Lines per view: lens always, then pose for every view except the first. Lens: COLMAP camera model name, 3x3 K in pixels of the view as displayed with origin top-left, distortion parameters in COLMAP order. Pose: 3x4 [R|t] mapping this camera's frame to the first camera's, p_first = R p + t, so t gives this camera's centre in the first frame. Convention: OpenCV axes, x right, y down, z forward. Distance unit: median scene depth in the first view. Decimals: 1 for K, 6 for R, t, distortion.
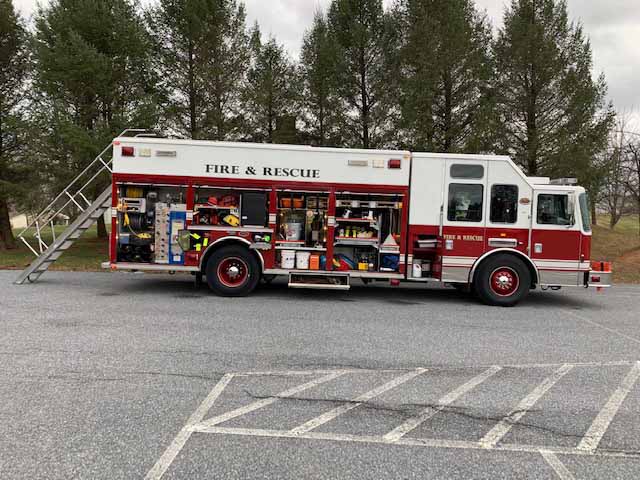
lens RADIAL K [[493.2, 0, 316.1], [0, 493.2, 236.8], [0, 0, 1]] dist [0.009690, 0.000836]
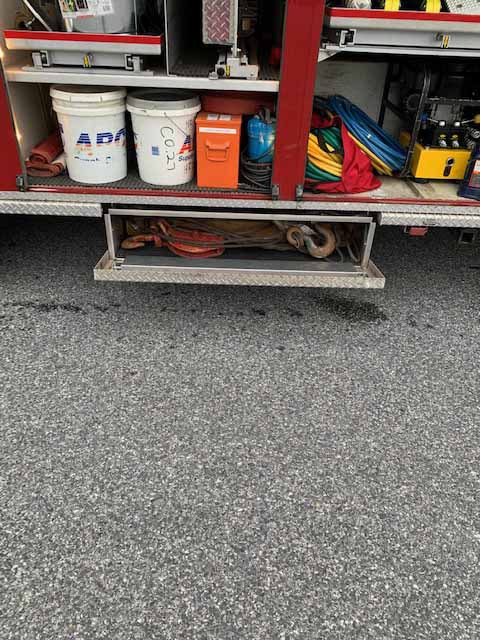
lens RADIAL K [[493.2, 0, 238.8], [0, 493.2, 319.0], [0, 0, 1]] dist [0.009690, 0.000836]
pose [[0.999928, 0.002932, -0.011645, 0.007818], [0.003694, 0.847616, 0.530597, -0.000254], [0.011426, -0.530602, 0.847544, 0.783684]]
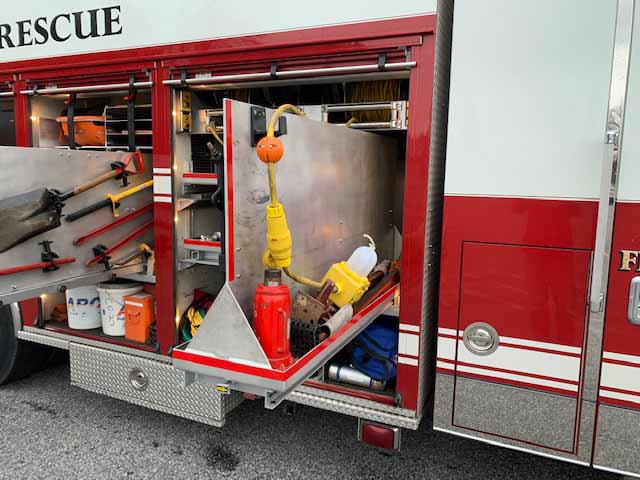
lens RADIAL K [[493.2, 0, 313.7], [0, 493.2, 236.8], [0, 0, 1]] dist [0.009690, 0.000836]
pose [[0.900258, 0.032429, -0.434148, 0.231672], [-0.001809, 0.997492, 0.070756, -0.022181], [0.435353, -0.062913, 0.898059, 0.770291]]
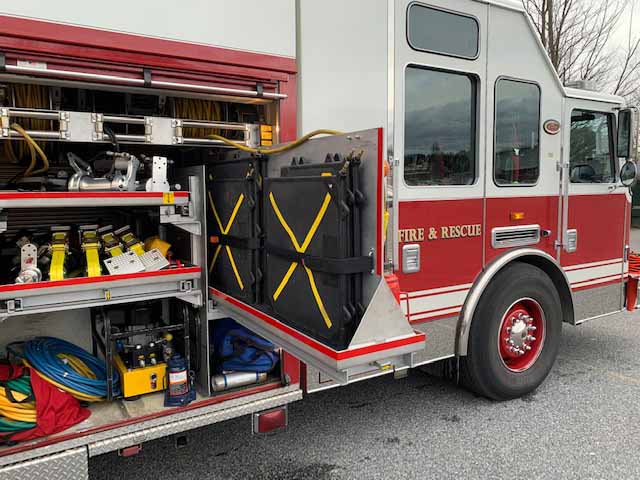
lens RADIAL K [[493.2, 0, 315.8], [0, 493.2, 236.2], [0, 0, 1]] dist [0.009690, 0.000836]
pose [[0.857567, -0.097131, 0.505118, 0.051858], [0.068891, 0.994850, 0.074344, -0.026965], [-0.509738, -0.028957, 0.859842, 0.752767]]
